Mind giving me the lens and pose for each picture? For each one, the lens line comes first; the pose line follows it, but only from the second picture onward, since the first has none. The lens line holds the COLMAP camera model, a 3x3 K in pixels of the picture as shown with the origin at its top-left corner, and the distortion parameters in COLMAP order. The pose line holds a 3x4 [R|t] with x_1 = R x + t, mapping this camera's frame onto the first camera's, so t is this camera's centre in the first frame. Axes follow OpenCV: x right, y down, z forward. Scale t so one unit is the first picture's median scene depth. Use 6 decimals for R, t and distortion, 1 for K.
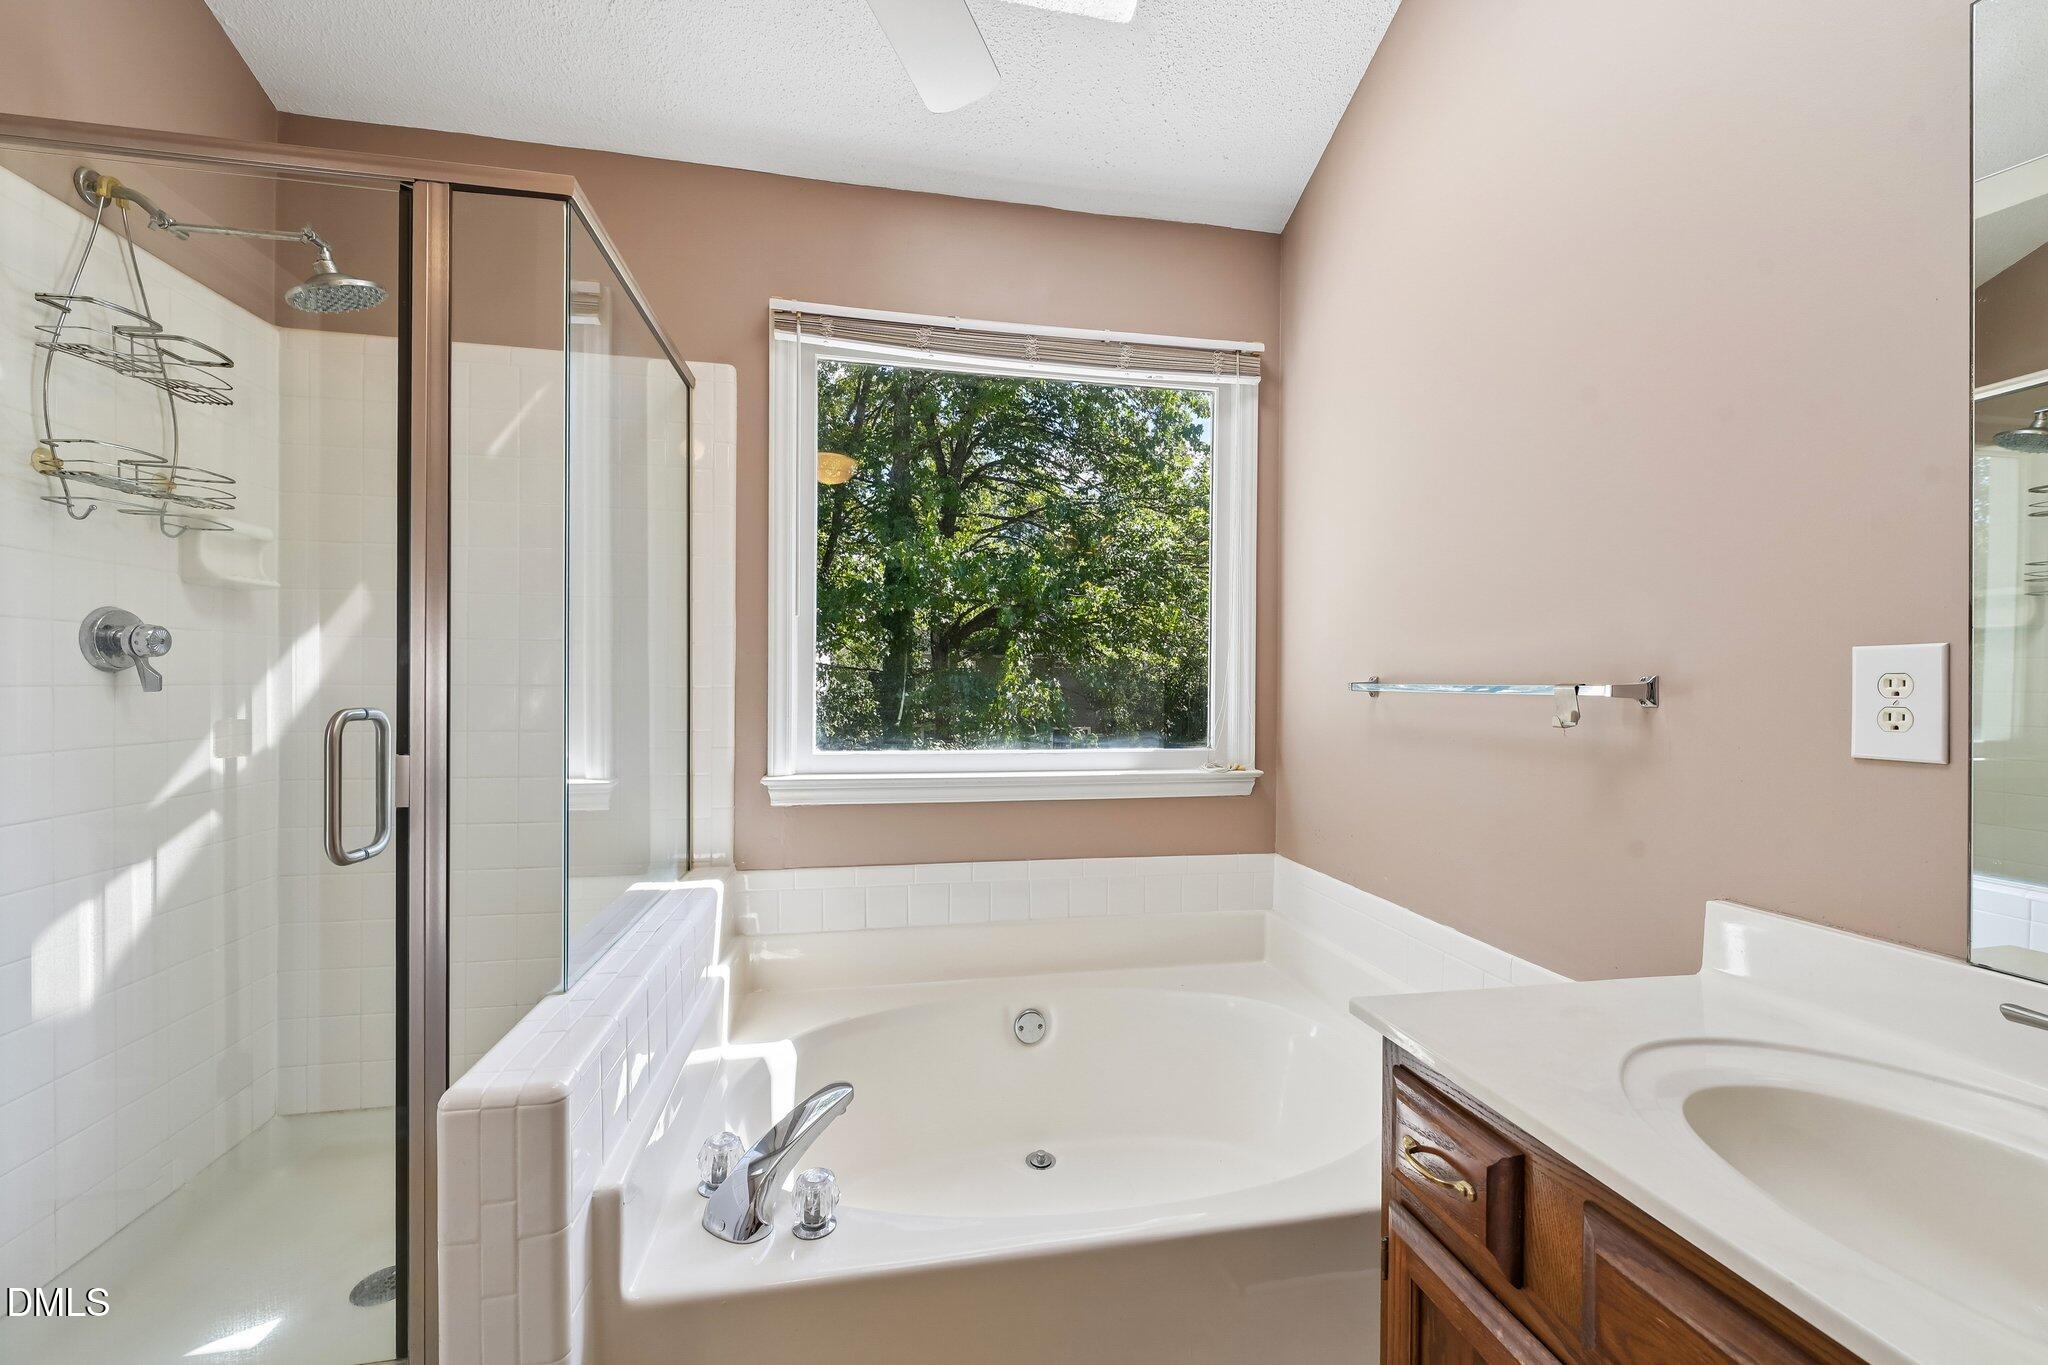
lens RADIAL K [[831.6, 0, 953.4], [0, 831.6, 690.5], [0, 0, 1]] dist [-0.003901, -0.002960]
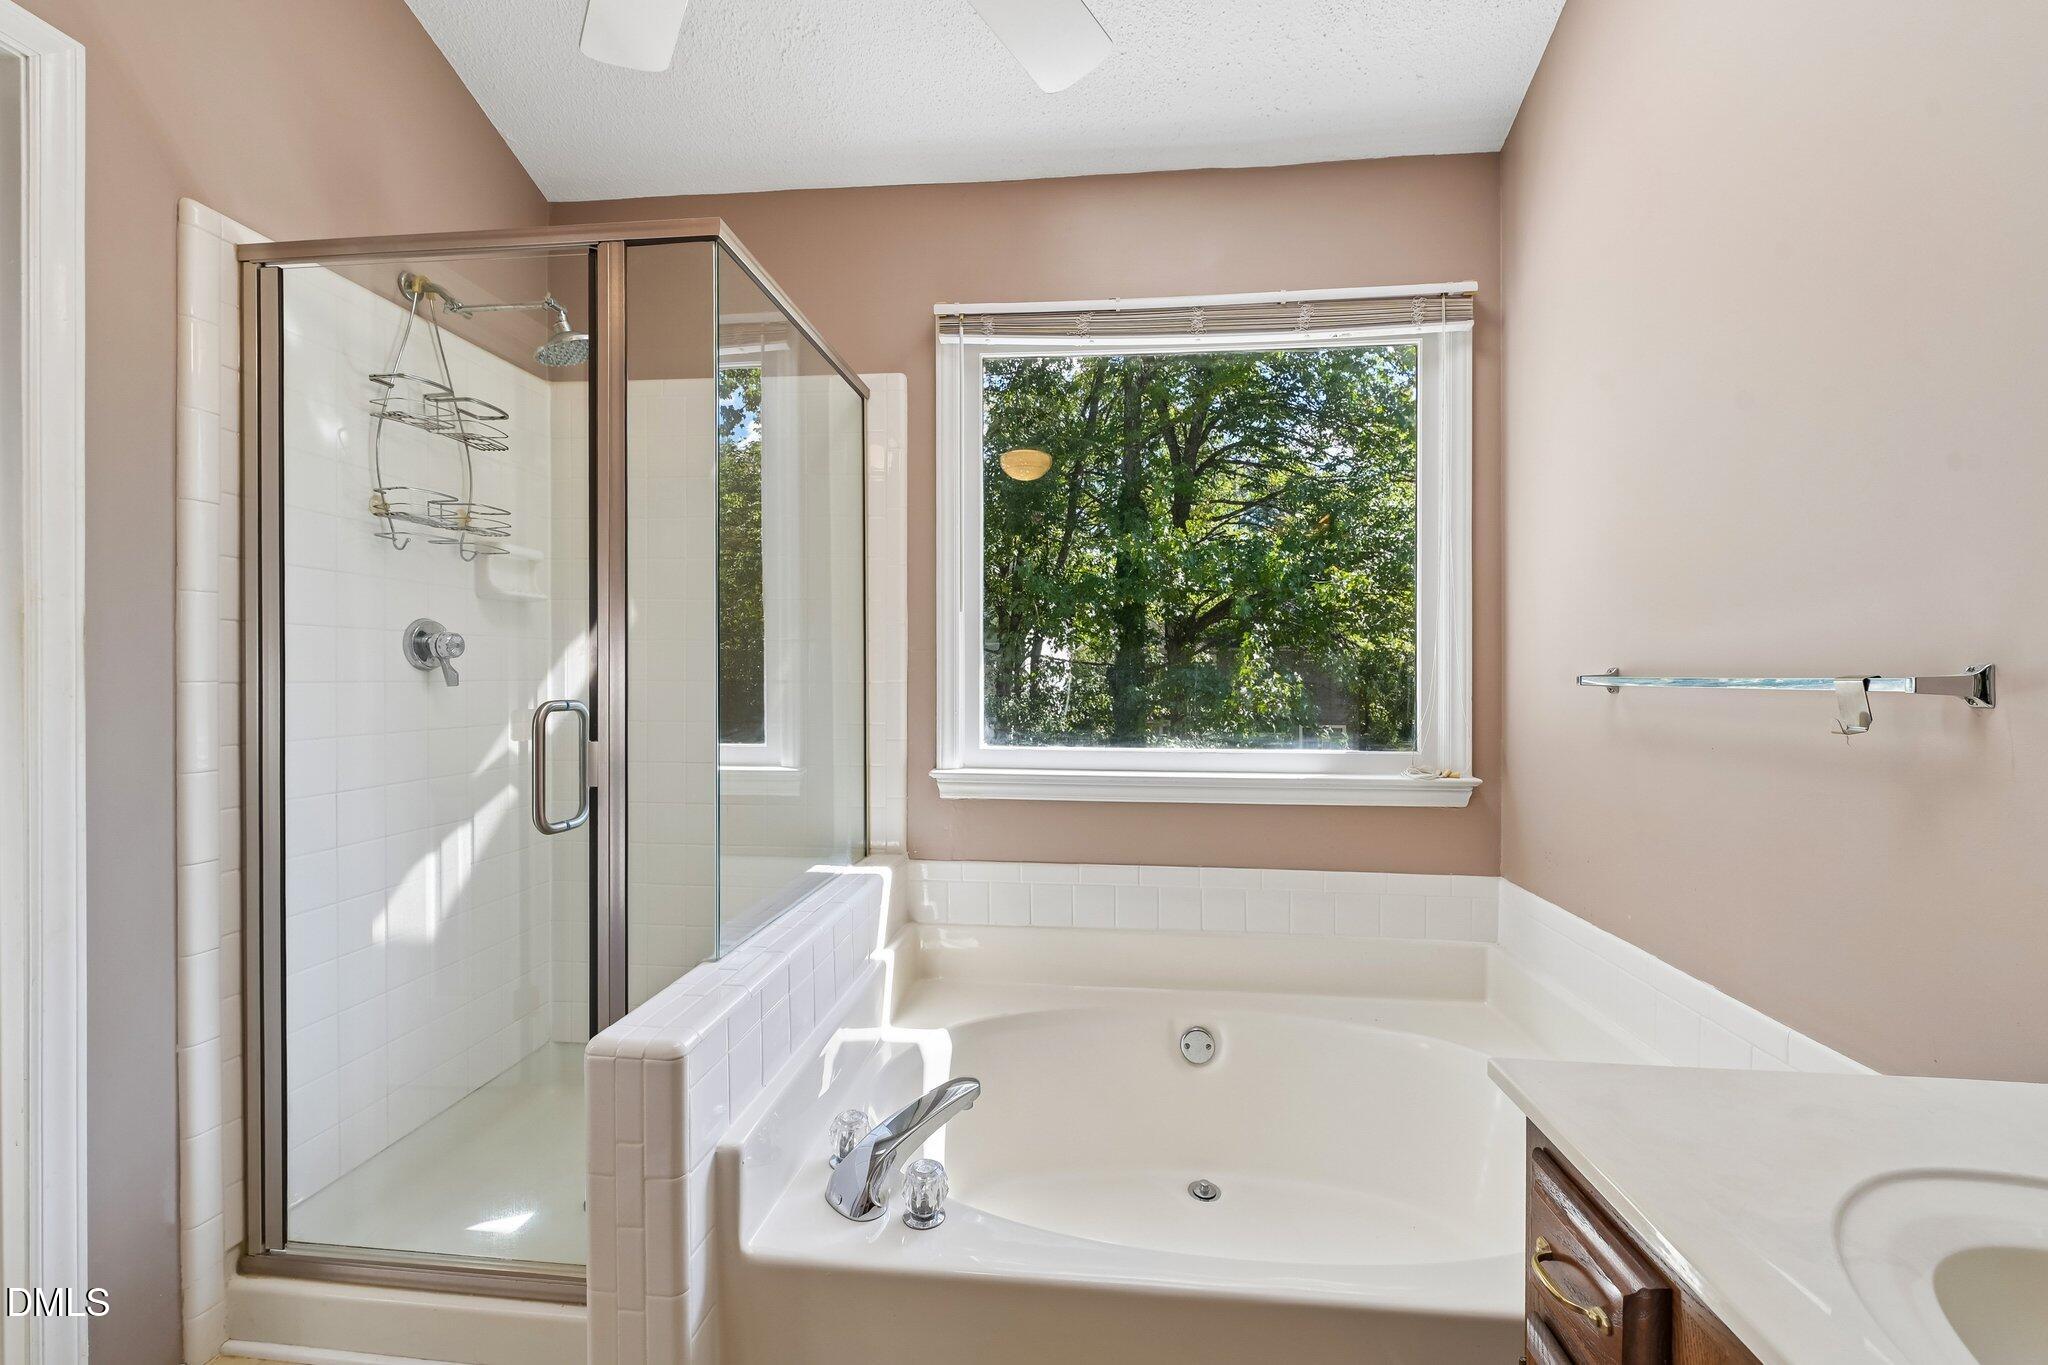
lens RADIAL K [[831.6, 0, 1023.9], [0, 831.6, 680.3], [0, 0, 1]] dist [-0.003901, -0.002960]
pose [[0.957723, -0.001873, -0.287687, 0.189572], [0.000035, 0.999980, -0.006394, 0.000285], [0.287693, 0.006113, 0.957703, 0.051382]]
